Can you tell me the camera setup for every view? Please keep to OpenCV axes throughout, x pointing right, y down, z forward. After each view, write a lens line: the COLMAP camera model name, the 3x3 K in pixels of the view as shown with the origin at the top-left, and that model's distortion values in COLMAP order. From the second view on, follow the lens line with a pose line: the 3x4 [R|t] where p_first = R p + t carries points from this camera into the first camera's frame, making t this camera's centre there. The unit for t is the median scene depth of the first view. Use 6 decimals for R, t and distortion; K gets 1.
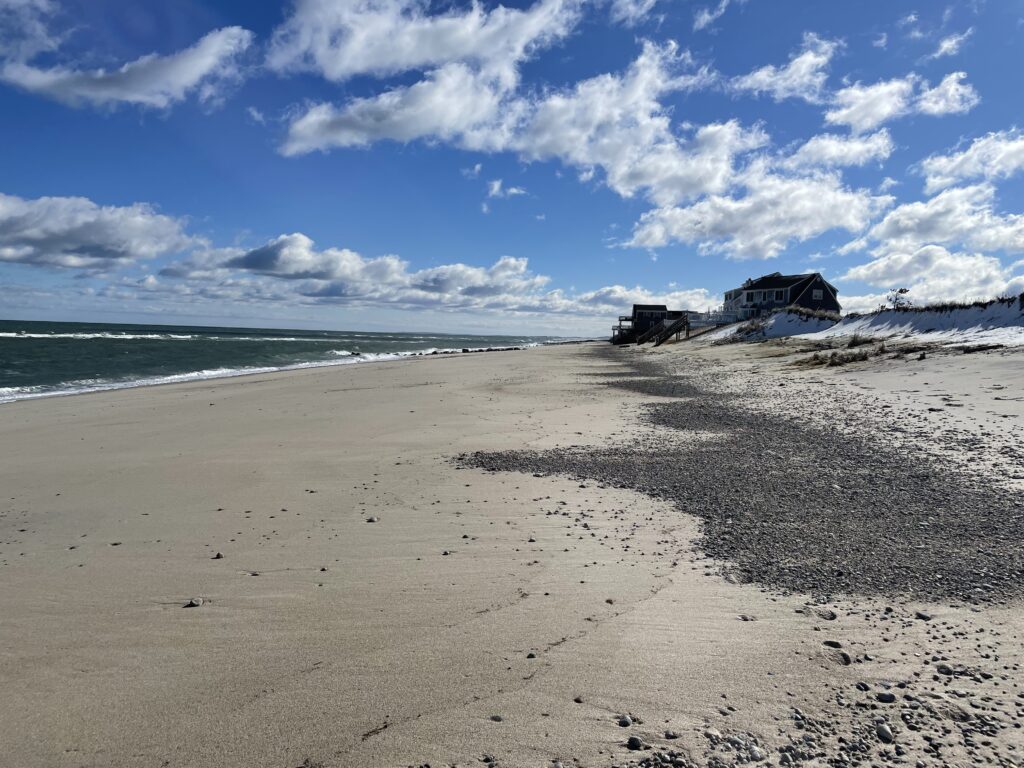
lens RADIAL K [[772.0, 0, 508.9], [0, 772.0, 381.6], [0, 0, 1]] dist [0.046448, -0.049164]
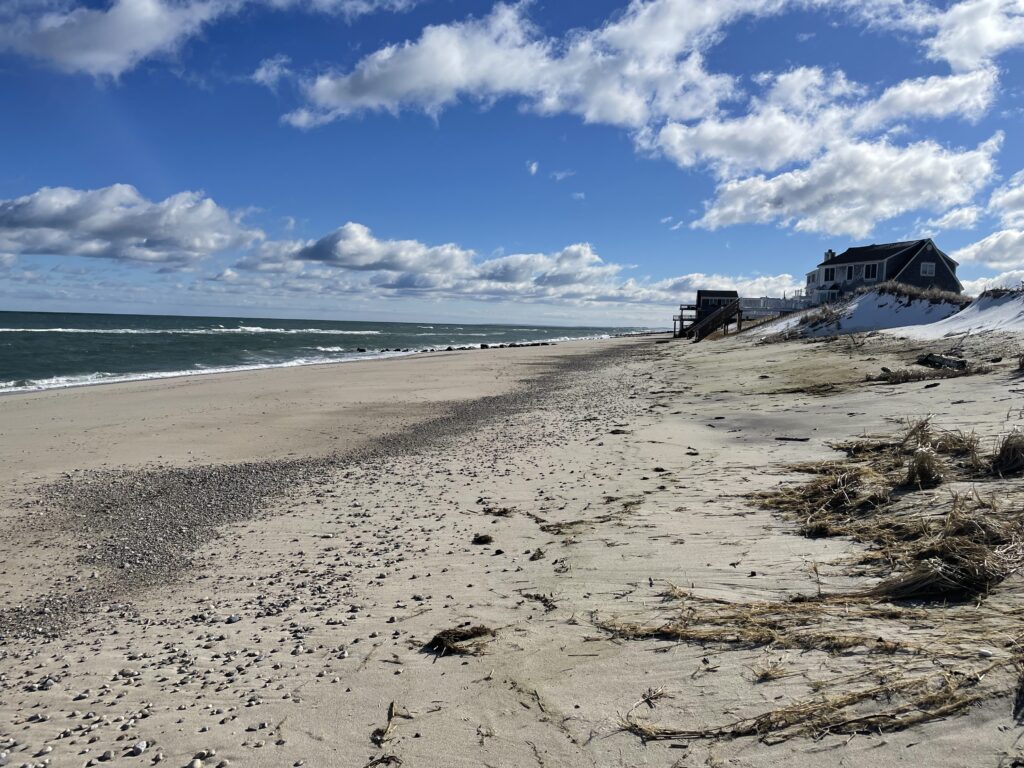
lens RADIAL K [[772.0, 0, 504.6], [0, 772.0, 353.7], [0, 0, 1]] dist [0.046448, -0.049164]
pose [[0.992661, 0.000218, -0.120930, 0.053599], [-0.003155, 0.999705, -0.024096, -0.009091], [0.120889, 0.024301, 0.992368, 0.133840]]
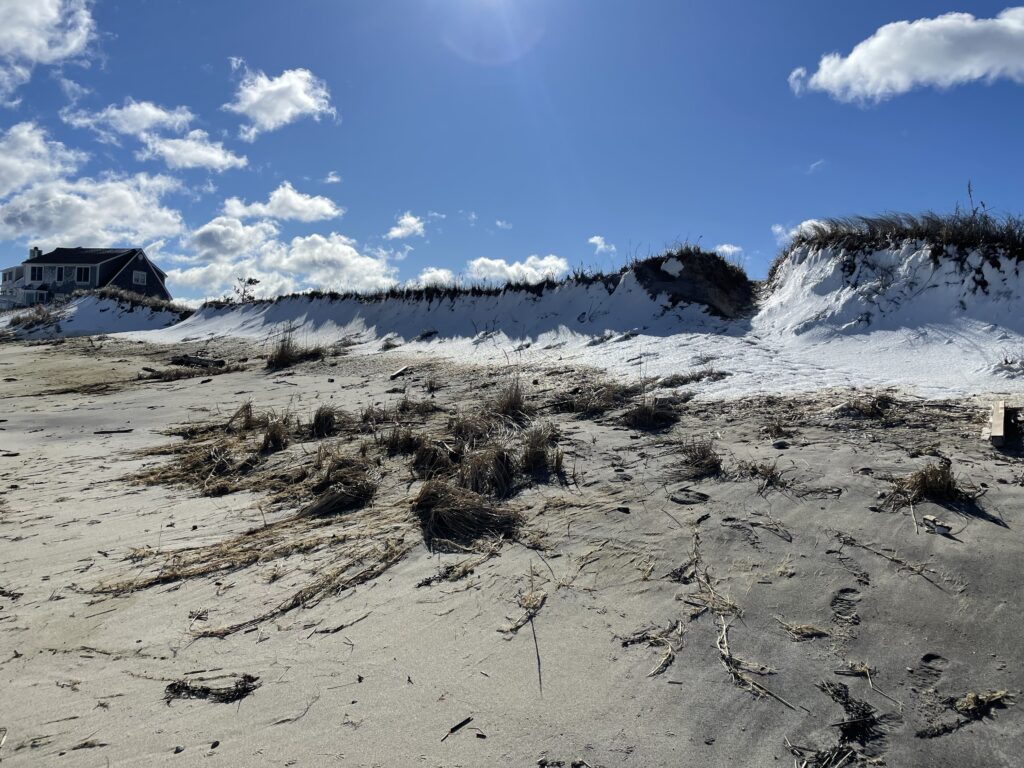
lens RADIAL K [[772.0, 0, 510.2], [0, 772.0, 378.1], [0, 0, 1]] dist [0.046448, -0.049164]
pose [[0.669783, -0.012986, 0.742444, 0.044757], [0.014496, 0.999885, 0.004411, -0.008242], [-0.742416, 0.007808, 0.669894, 0.131187]]
